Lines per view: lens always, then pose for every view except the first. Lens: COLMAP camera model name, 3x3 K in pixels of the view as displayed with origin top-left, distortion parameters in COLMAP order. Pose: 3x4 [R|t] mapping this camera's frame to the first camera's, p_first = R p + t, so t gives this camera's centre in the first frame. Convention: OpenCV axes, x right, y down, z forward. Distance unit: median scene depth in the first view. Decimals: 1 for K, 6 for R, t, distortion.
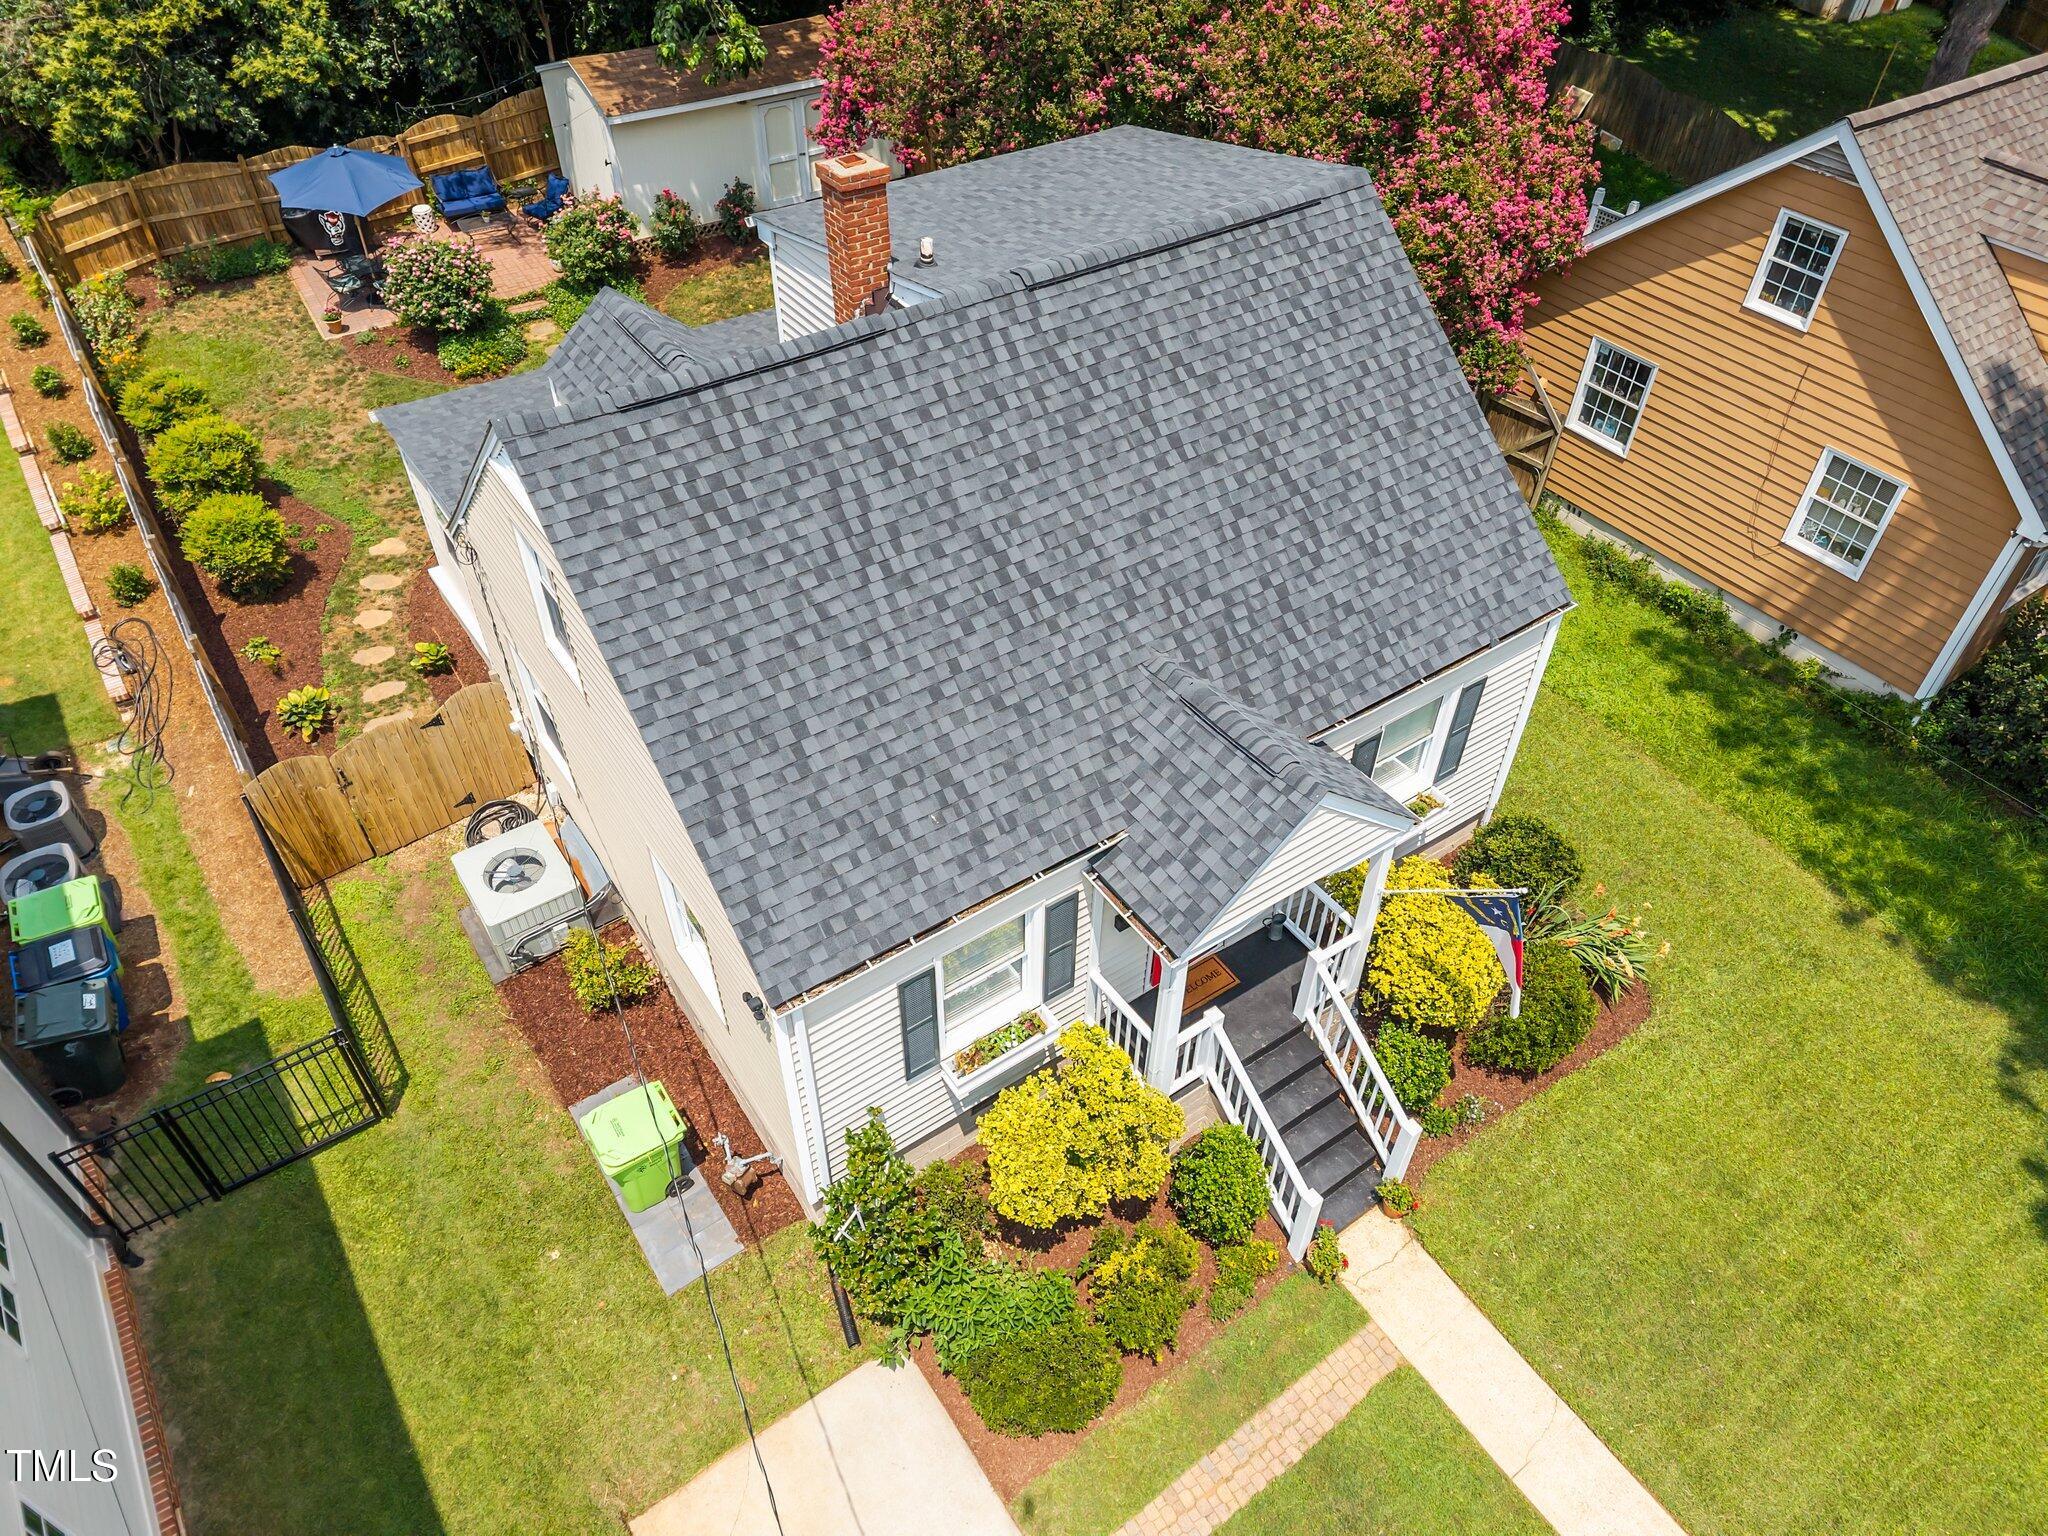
lens RADIAL K [[1364.0, 0, 1019.2], [0, 1364.0, 774.5], [0, 0, 1]] dist [0.028933, -0.024949]
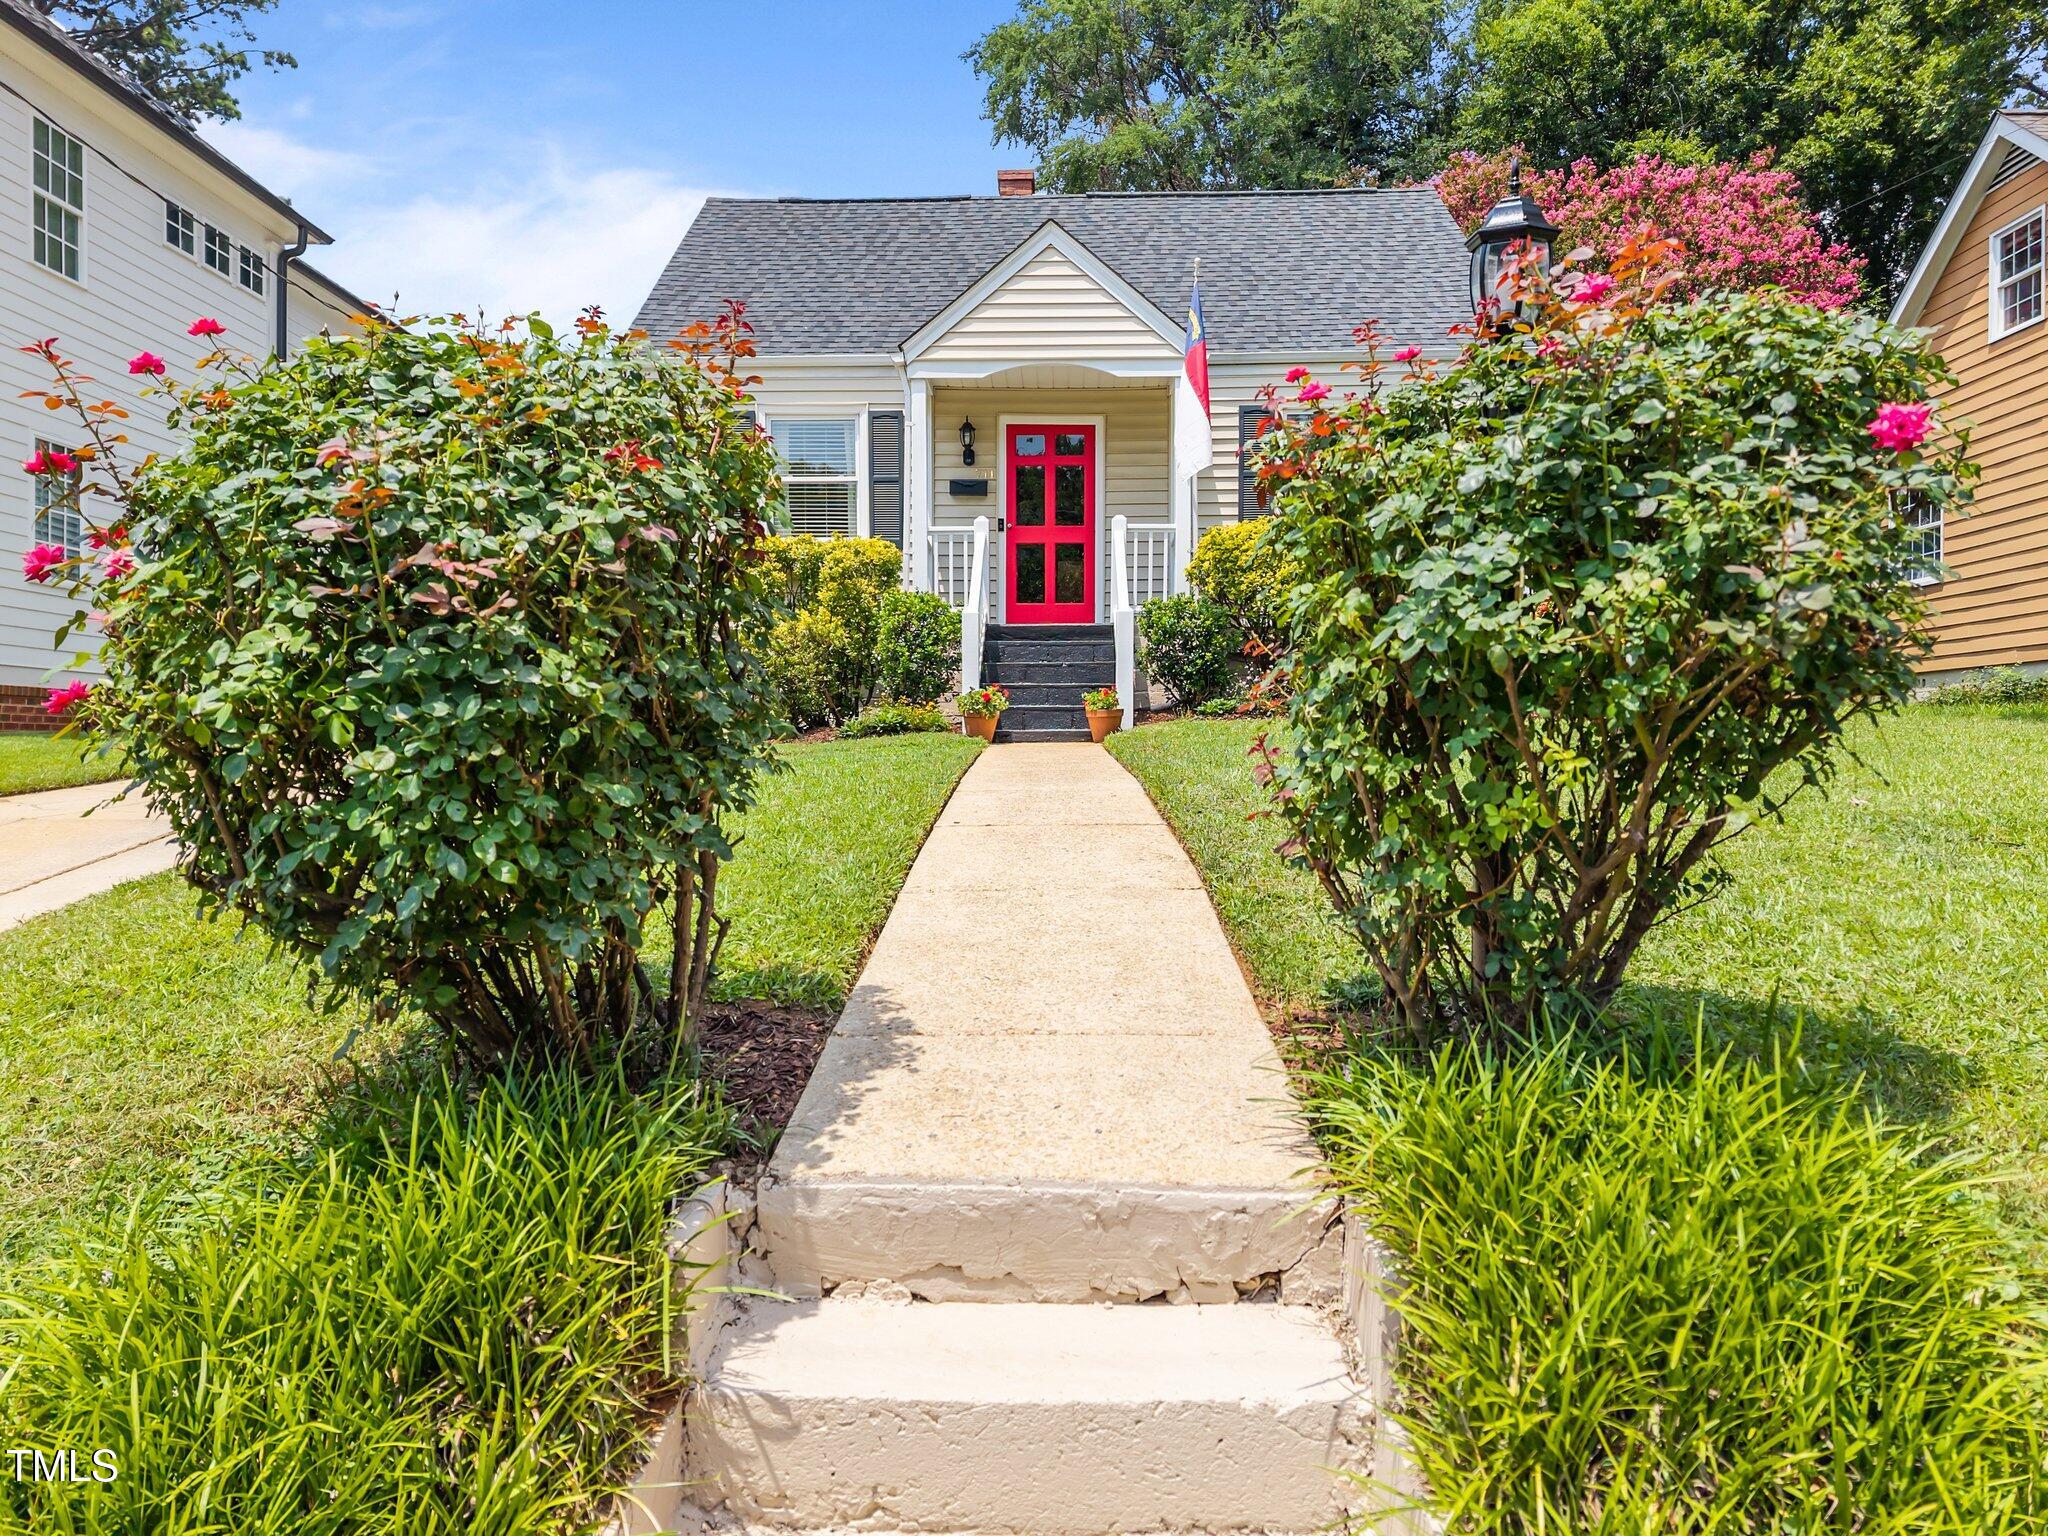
lens RADIAL K [[1364.0, 0, 1019.2], [0, 1364.0, 774.5], [0, 0, 1]] dist [0.028933, -0.024949]
pose [[0.807459, -0.001089, -0.589922, 0.542105], [-0.404919, 0.726206, -0.555576, 0.614152], [0.429010, 0.687476, 0.585941, 0.394667]]
